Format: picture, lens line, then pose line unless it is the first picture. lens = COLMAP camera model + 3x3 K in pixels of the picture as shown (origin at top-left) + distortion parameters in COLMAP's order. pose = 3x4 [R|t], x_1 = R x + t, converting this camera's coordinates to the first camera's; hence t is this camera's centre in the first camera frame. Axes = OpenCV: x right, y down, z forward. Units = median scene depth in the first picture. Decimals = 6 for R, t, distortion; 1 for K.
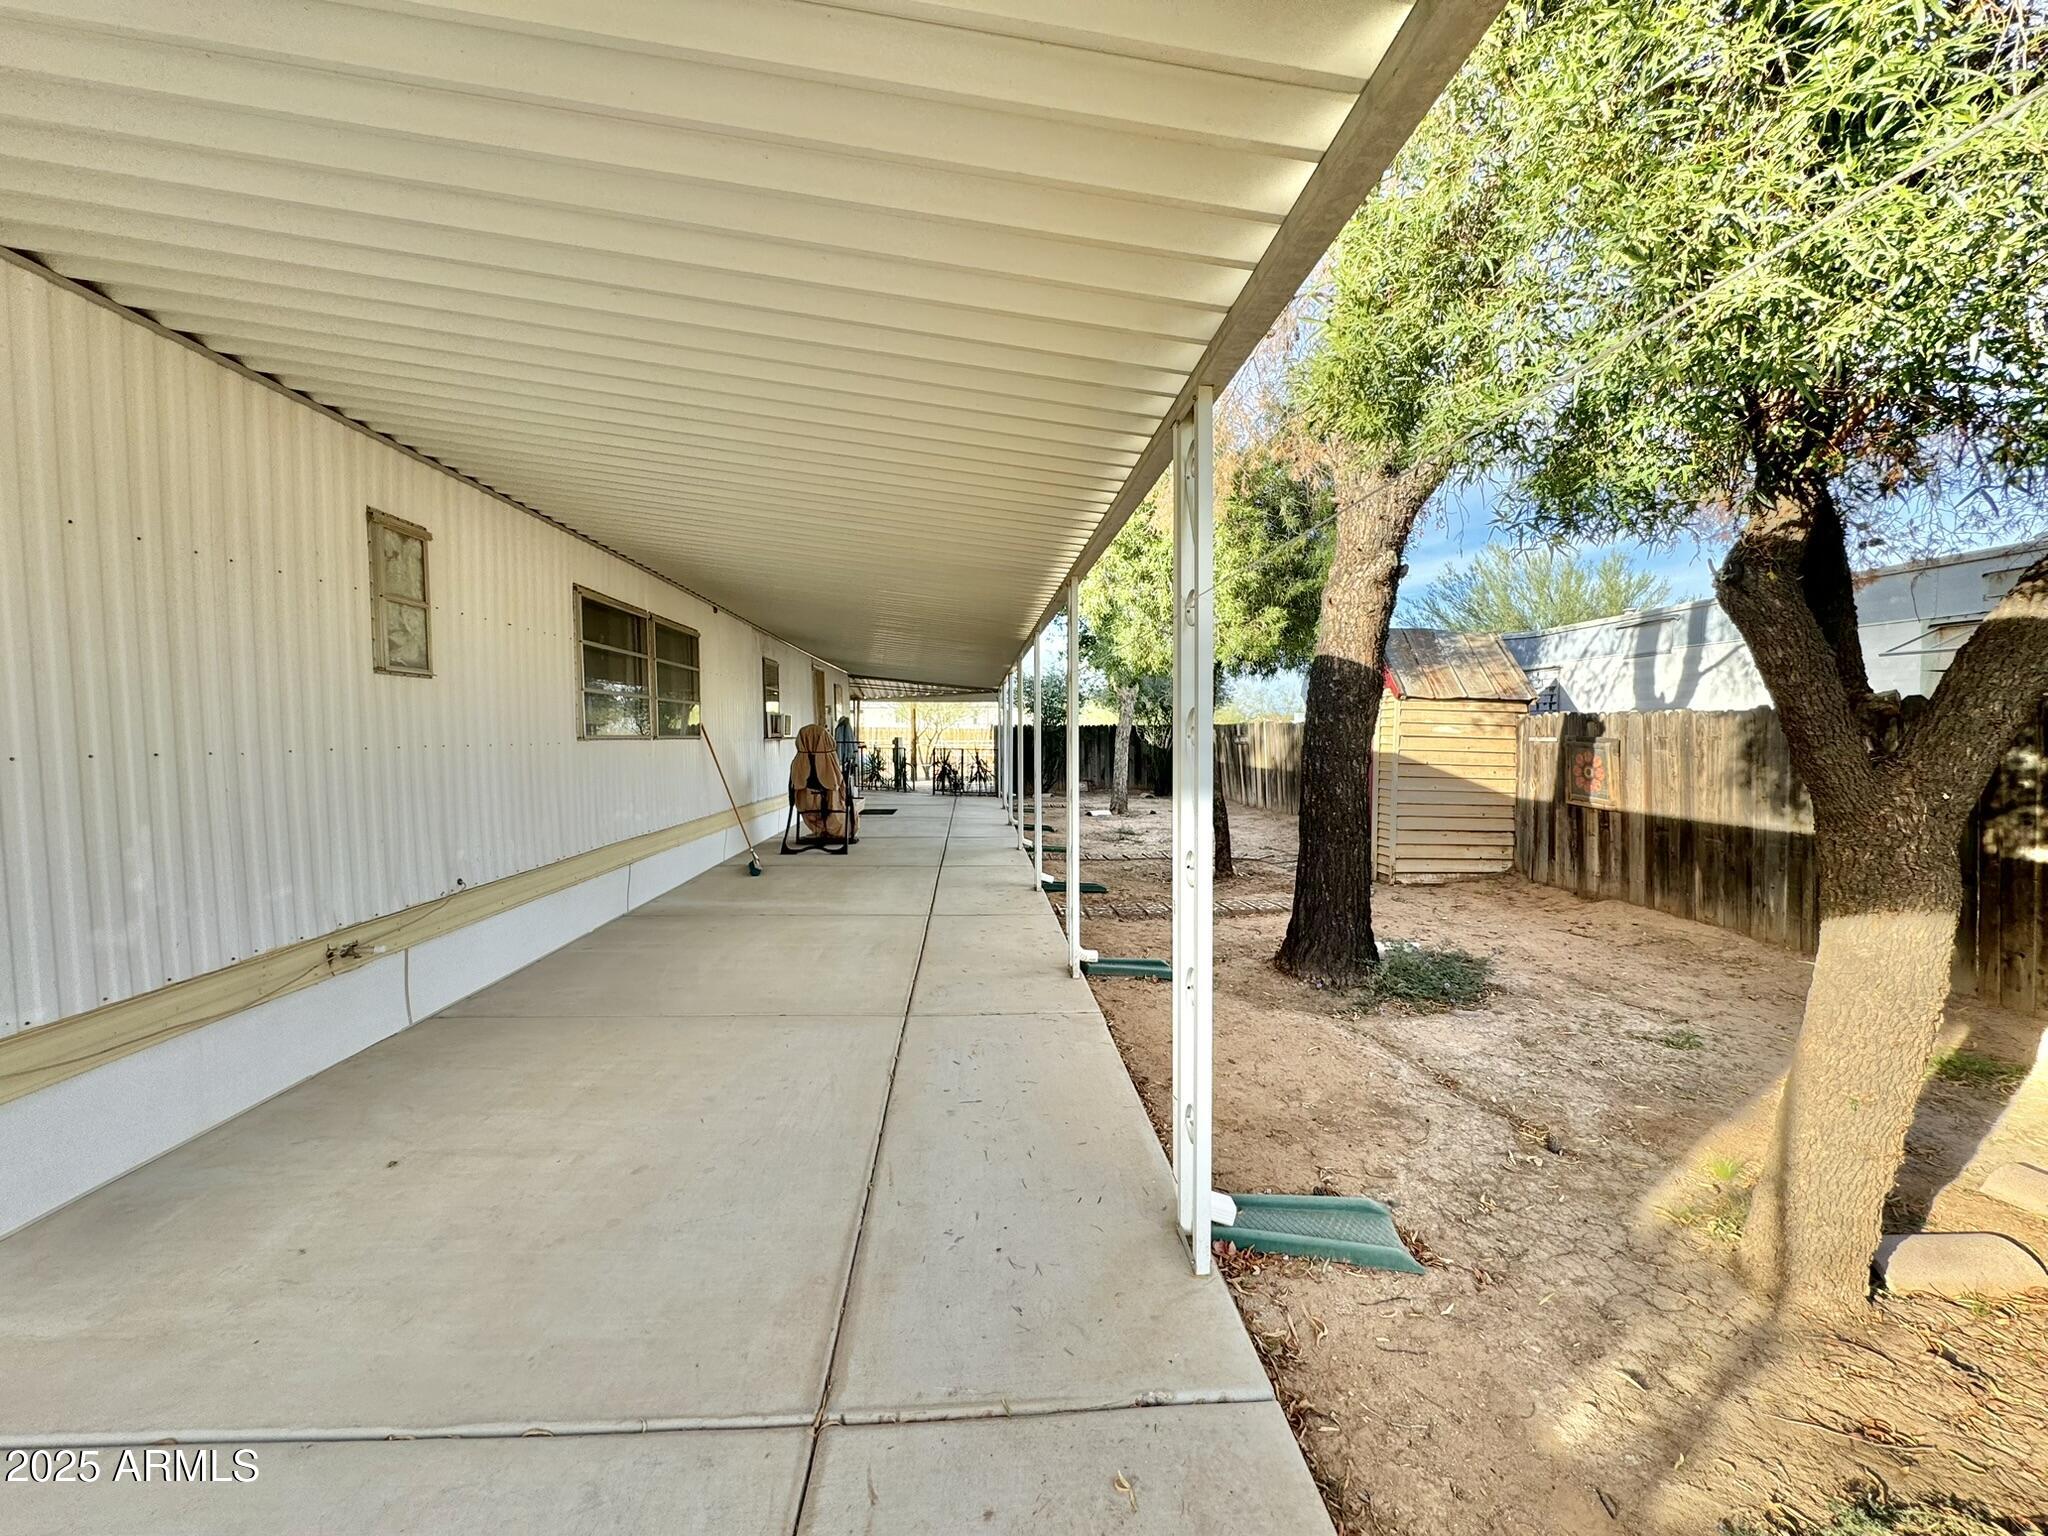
lens RADIAL K [[828.5, 0, 1030.4], [0, 828.5, 769.5], [0, 0, 1]] dist [-0.000865, 0.000059]
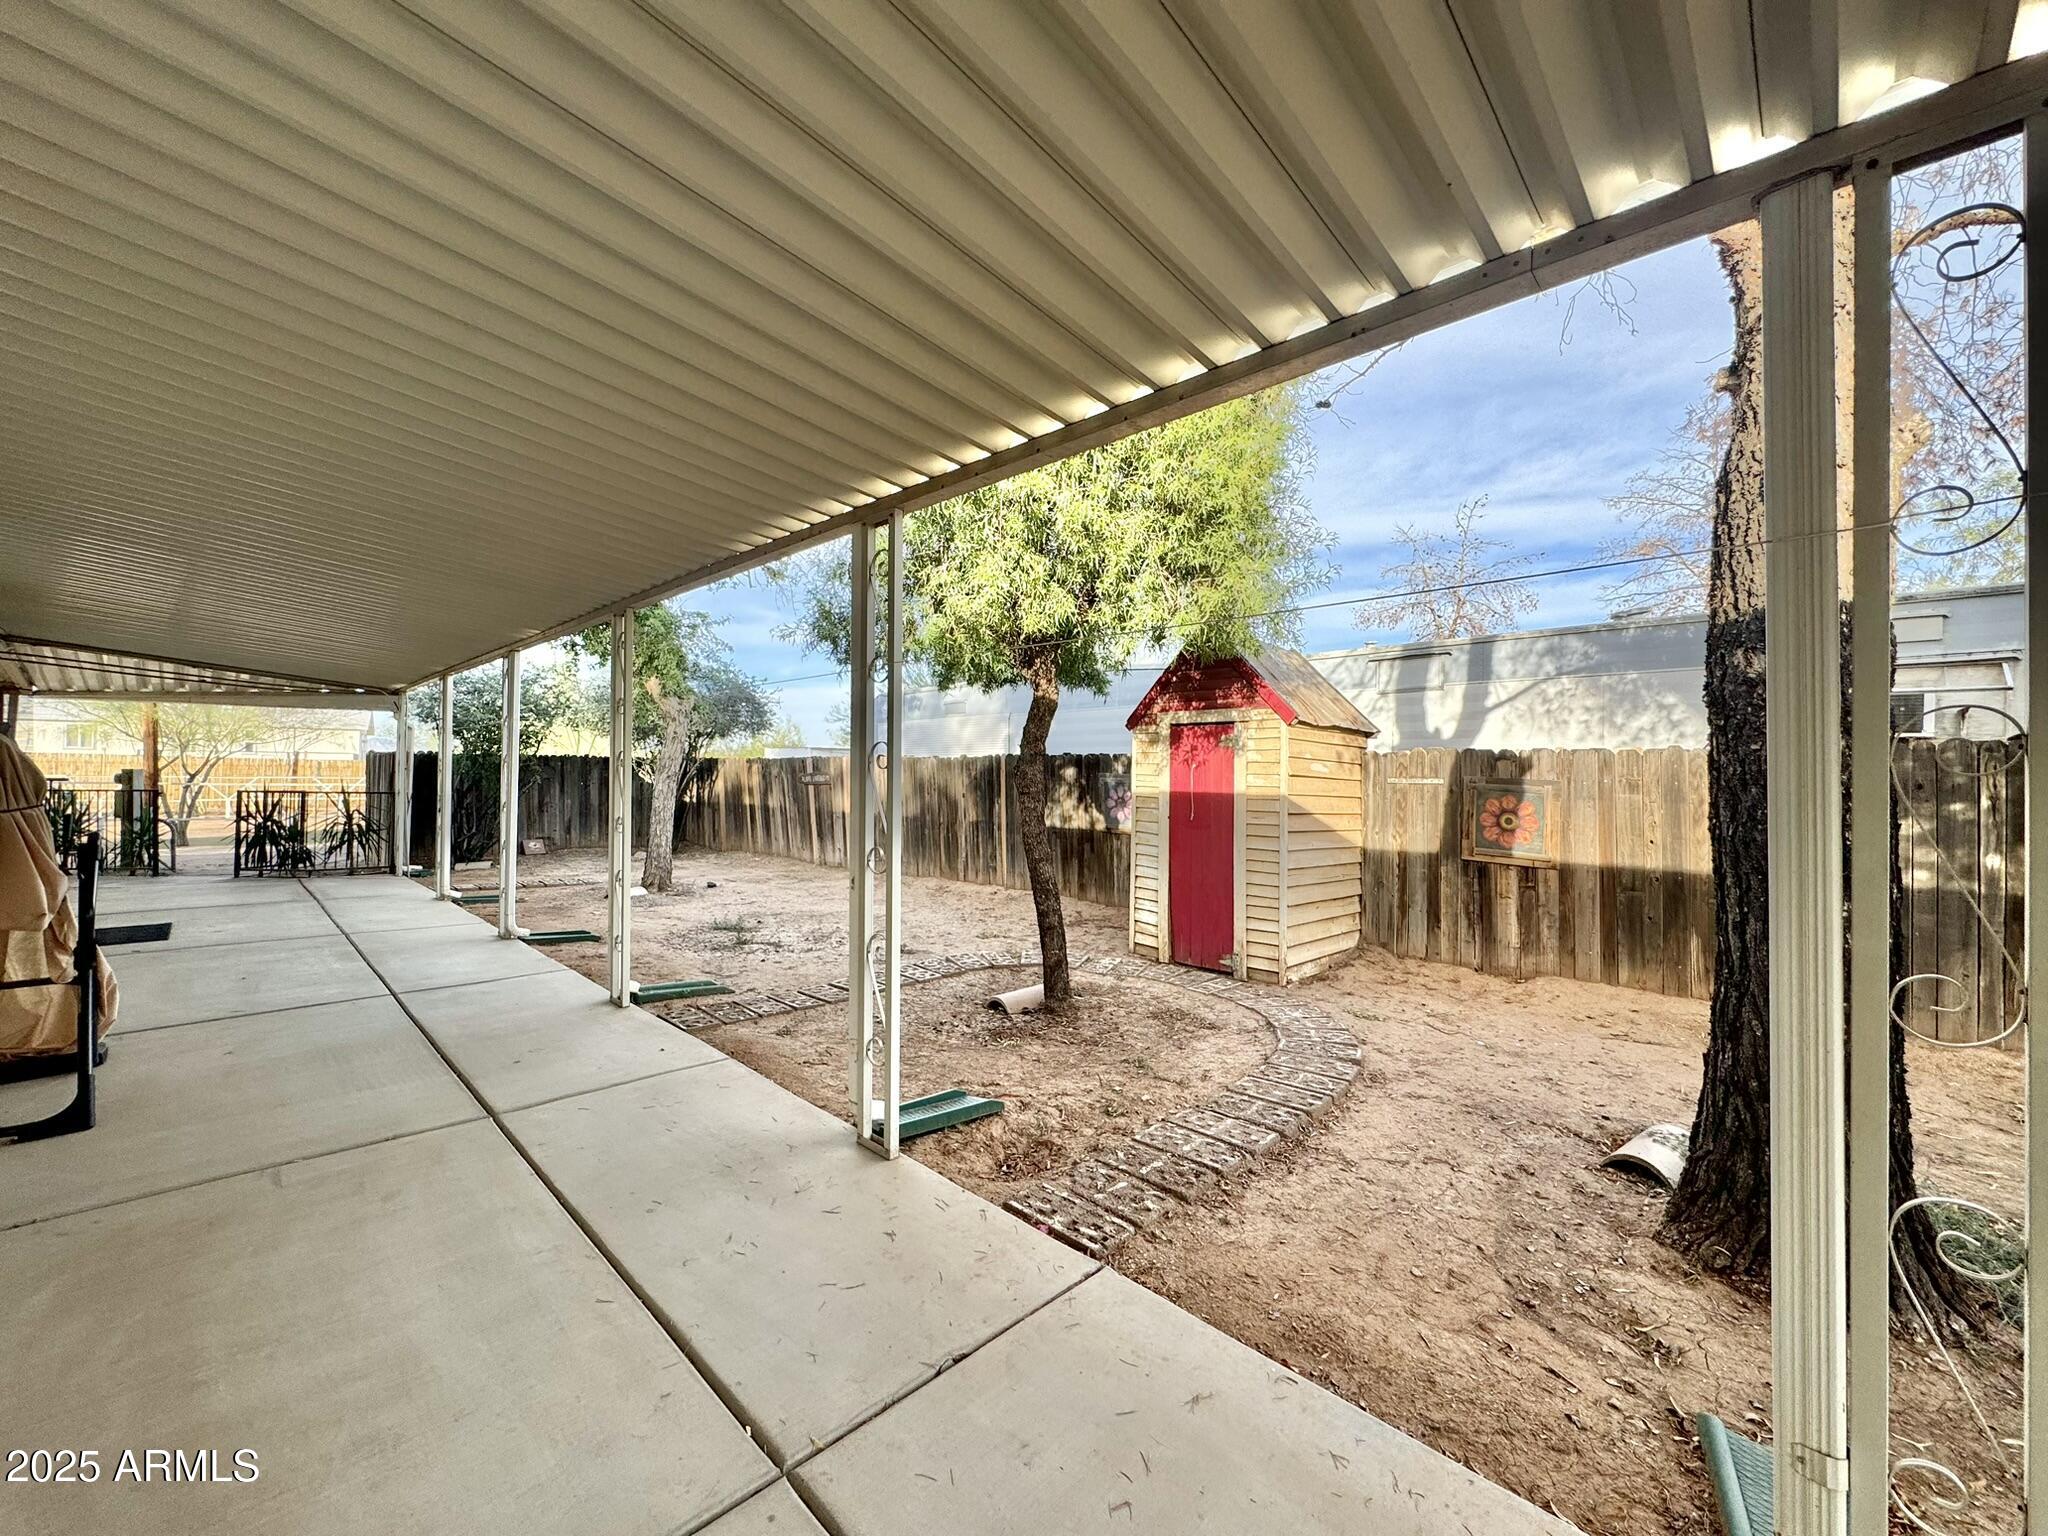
lens RADIAL K [[832.3, 0, 1024.0], [0, 832.3, 768.0], [0, 0, 1]] dist [-0.001309, 0.000849]
pose [[0.757923, 0.007098, 0.652305, -0.199263], [0.020006, 0.999218, -0.034117, -0.026996], [-0.652037, 0.038908, 0.757188, 0.616056]]
